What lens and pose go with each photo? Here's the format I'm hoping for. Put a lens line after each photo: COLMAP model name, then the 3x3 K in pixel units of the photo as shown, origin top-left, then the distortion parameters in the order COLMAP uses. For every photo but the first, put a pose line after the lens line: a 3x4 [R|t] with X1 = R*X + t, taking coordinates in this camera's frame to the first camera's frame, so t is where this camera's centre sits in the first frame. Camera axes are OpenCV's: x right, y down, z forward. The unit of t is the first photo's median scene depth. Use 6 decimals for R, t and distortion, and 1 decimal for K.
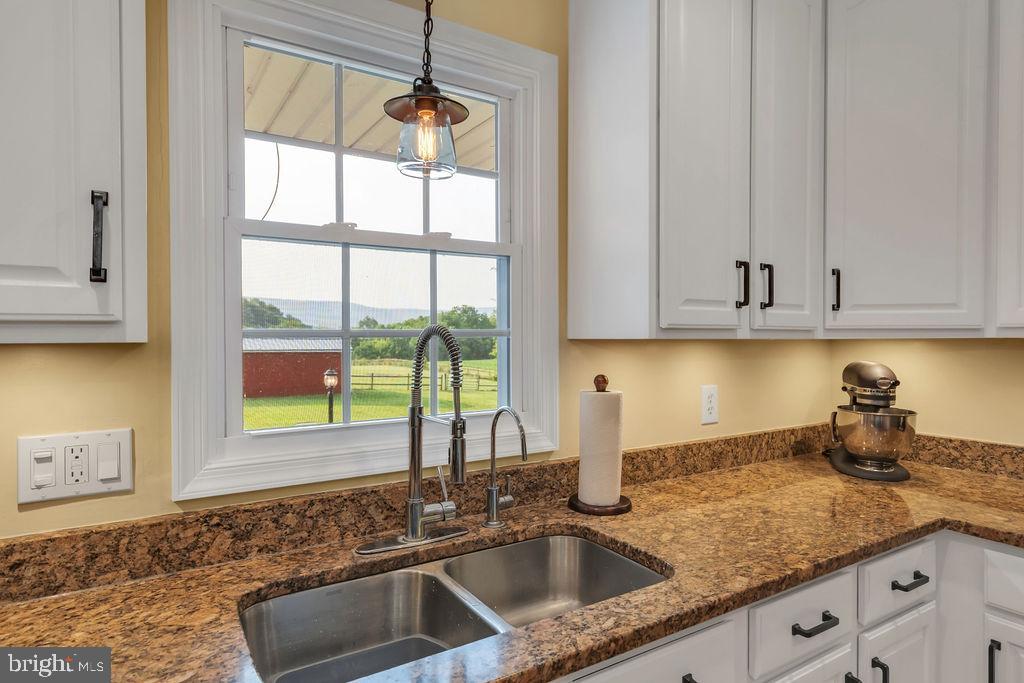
lens RADIAL K [[518.5, 0, 523.1], [0, 518.5, 344.7], [0, 0, 1]] dist [-0.000942, -0.000203]
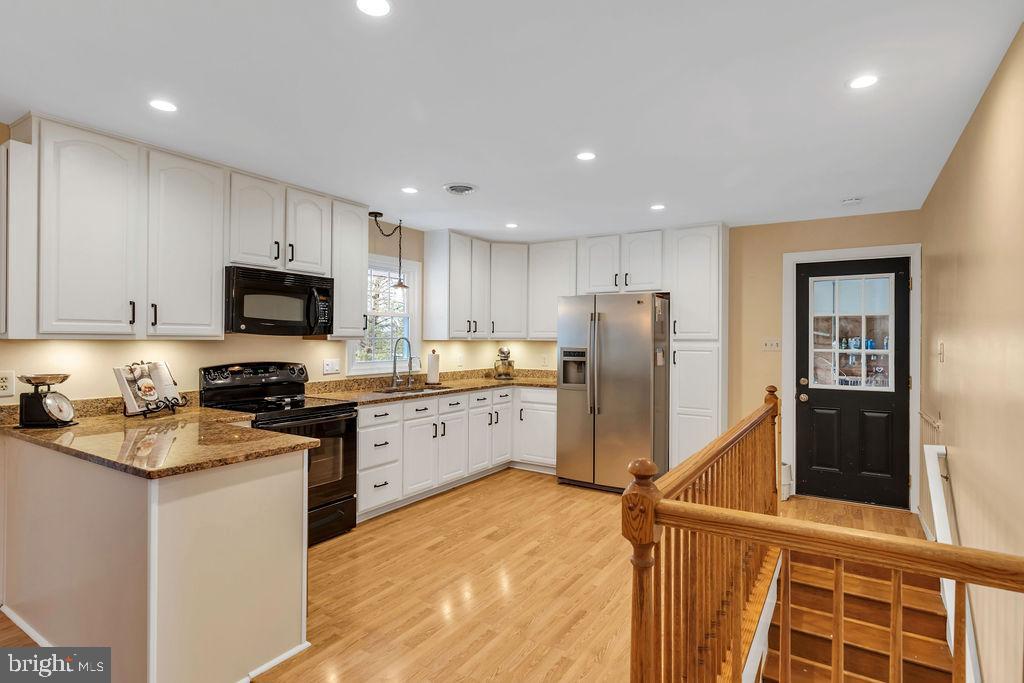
lens RADIAL K [[518.5, 0, 523.1], [0, 518.5, 344.7], [0, 0, 1]] dist [-0.000942, -0.000203]
pose [[0.886123, 0.004028, 0.463432, -0.979232], [-0.002007, 0.999986, -0.004855, 0.038818], [-0.463445, 0.003372, 0.886119, -2.534245]]
